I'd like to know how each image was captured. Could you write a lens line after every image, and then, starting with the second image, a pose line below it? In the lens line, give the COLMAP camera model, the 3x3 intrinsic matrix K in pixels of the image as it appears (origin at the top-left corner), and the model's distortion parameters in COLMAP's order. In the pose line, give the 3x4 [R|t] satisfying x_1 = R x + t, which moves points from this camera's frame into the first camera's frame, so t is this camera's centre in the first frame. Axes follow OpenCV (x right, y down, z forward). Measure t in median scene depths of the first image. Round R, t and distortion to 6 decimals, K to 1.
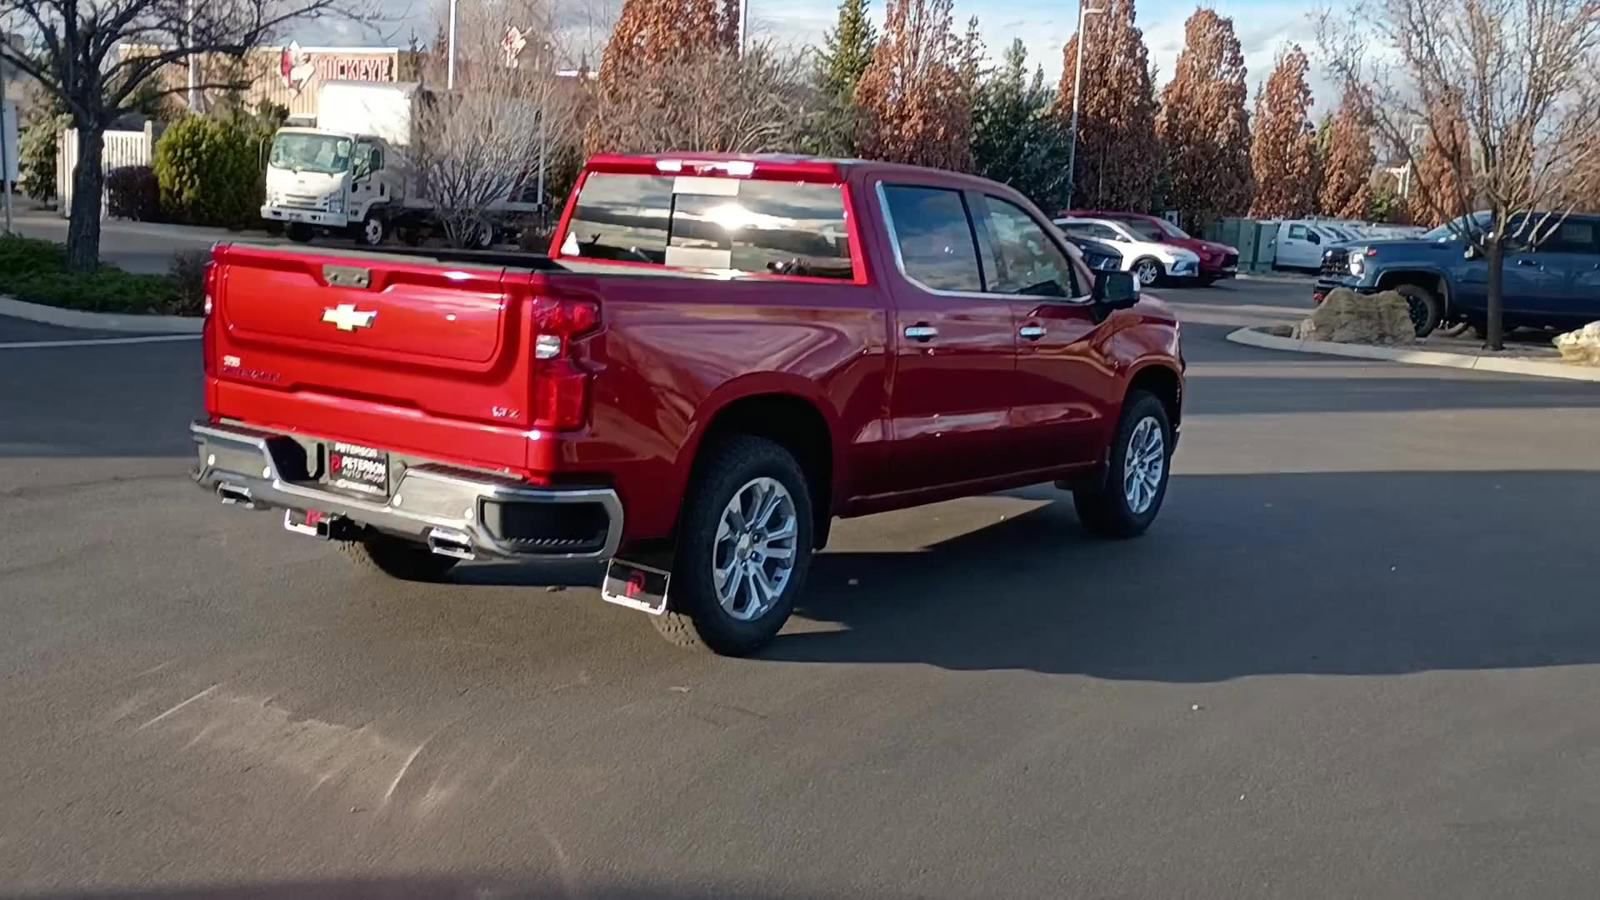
lens RADIAL K [[1659.2, 0, 784.4], [0, 1659.2, 450.0], [0, 0, 1]] dist [0.037144, 0.000000]
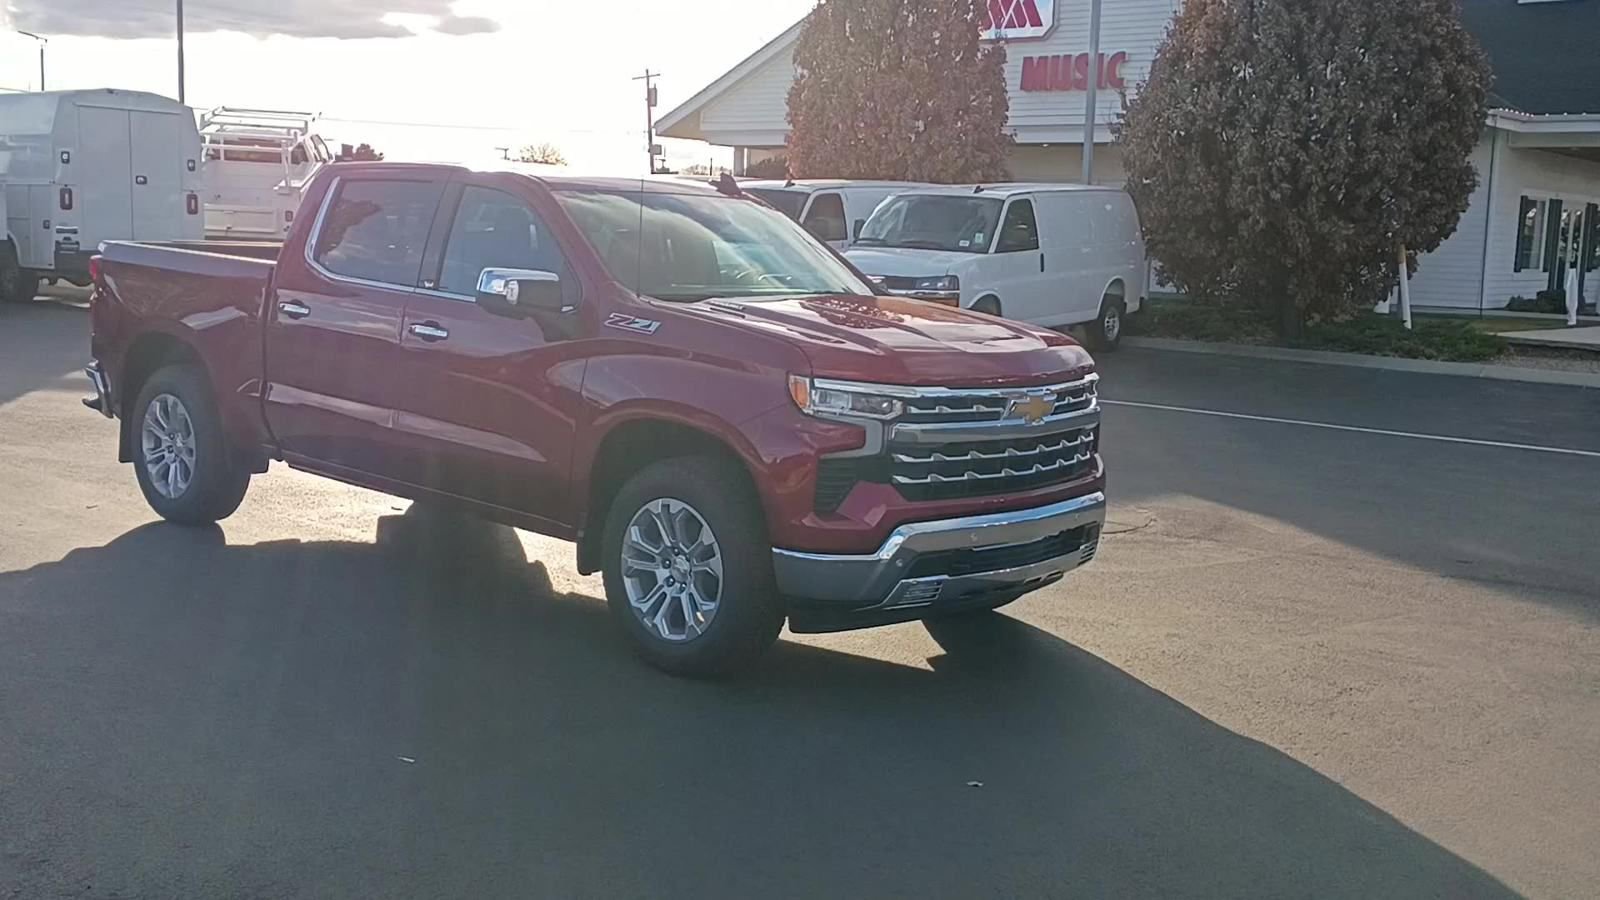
lens RADIAL K [[1659.2, 0, 793.9], [0, 1659.2, 423.8], [0, 0, 1]] dist [0.037144, 0.000000]
pose [[-0.083963, 0.052825, -0.995068, 0.222068], [-0.187291, 0.979960, 0.067827, -0.026365], [0.978709, 0.192063, -0.072387, 0.276237]]
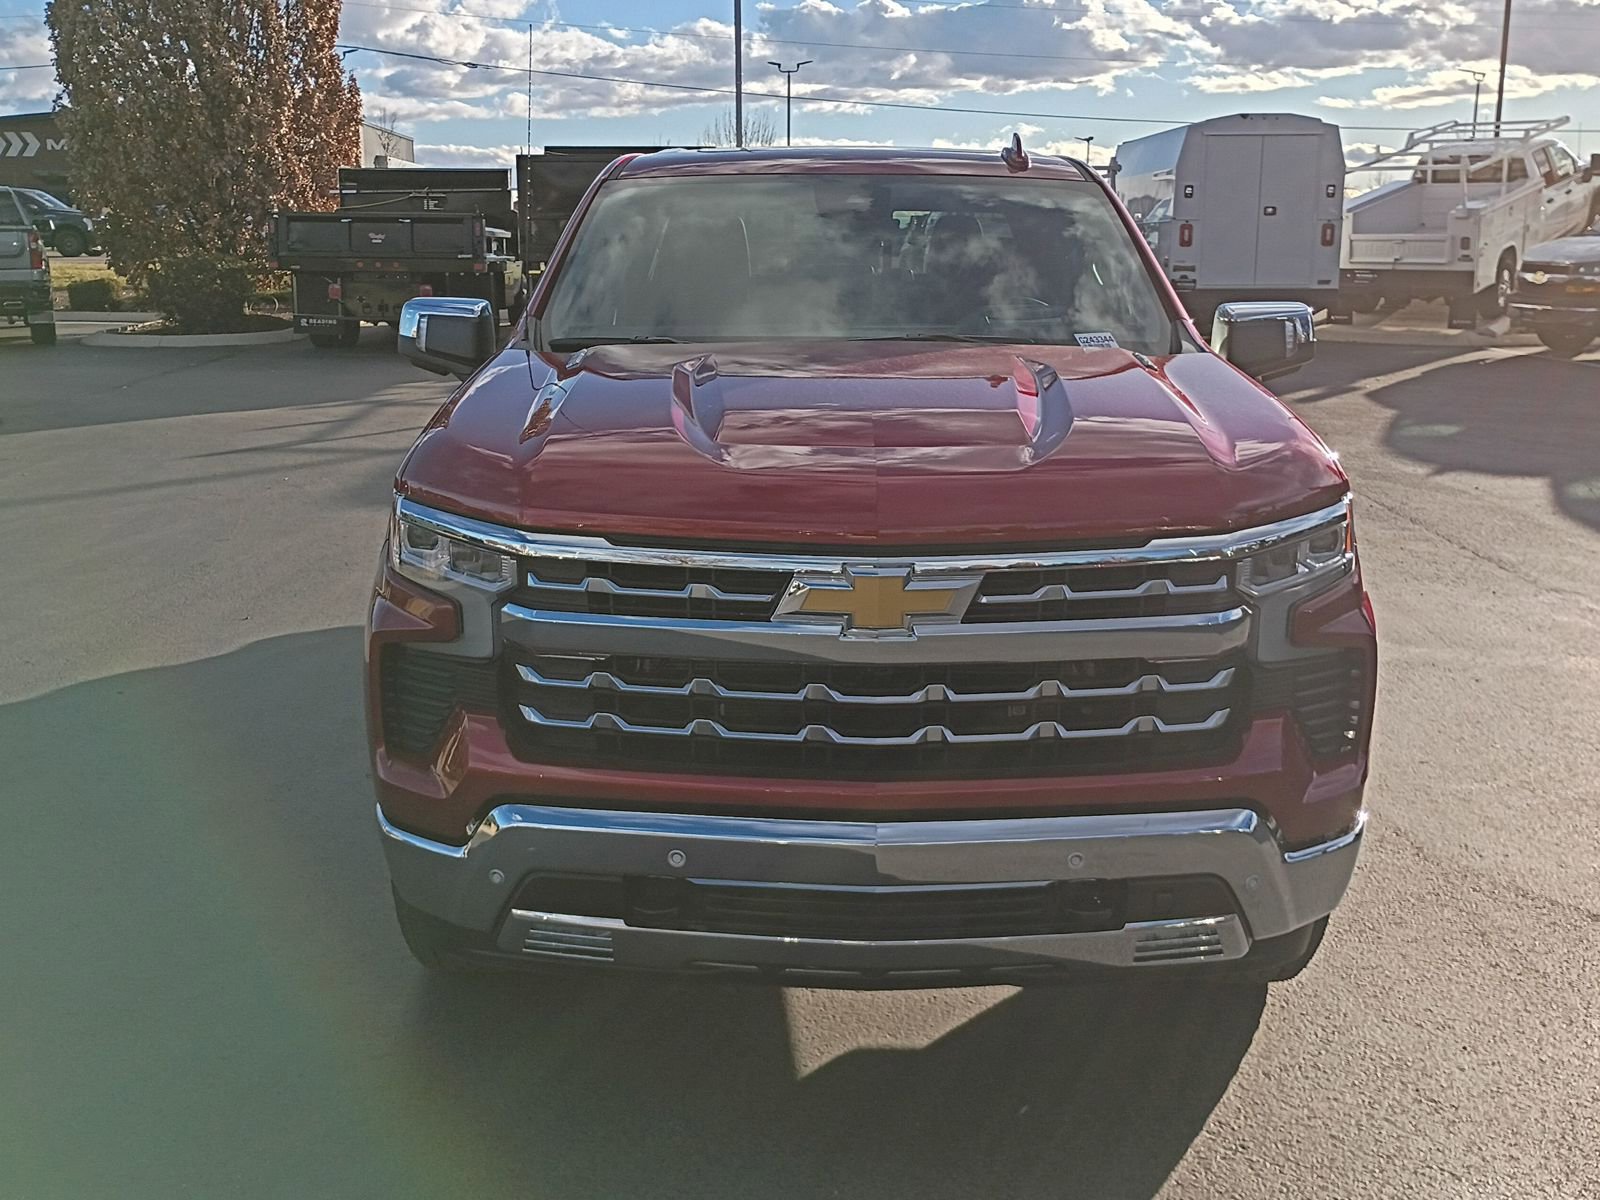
lens RADIAL K [[1592.3, 0, 796.3], [0, 1592.3, 610.3], [0, 0, 1]] dist [0.029078, 0.000000]
pose [[-0.803420, 0.075100, -0.590657, 0.095690], [-0.134466, 0.943500, 0.302865, -0.042313], [0.580030, 0.322751, -0.747929, 0.340284]]
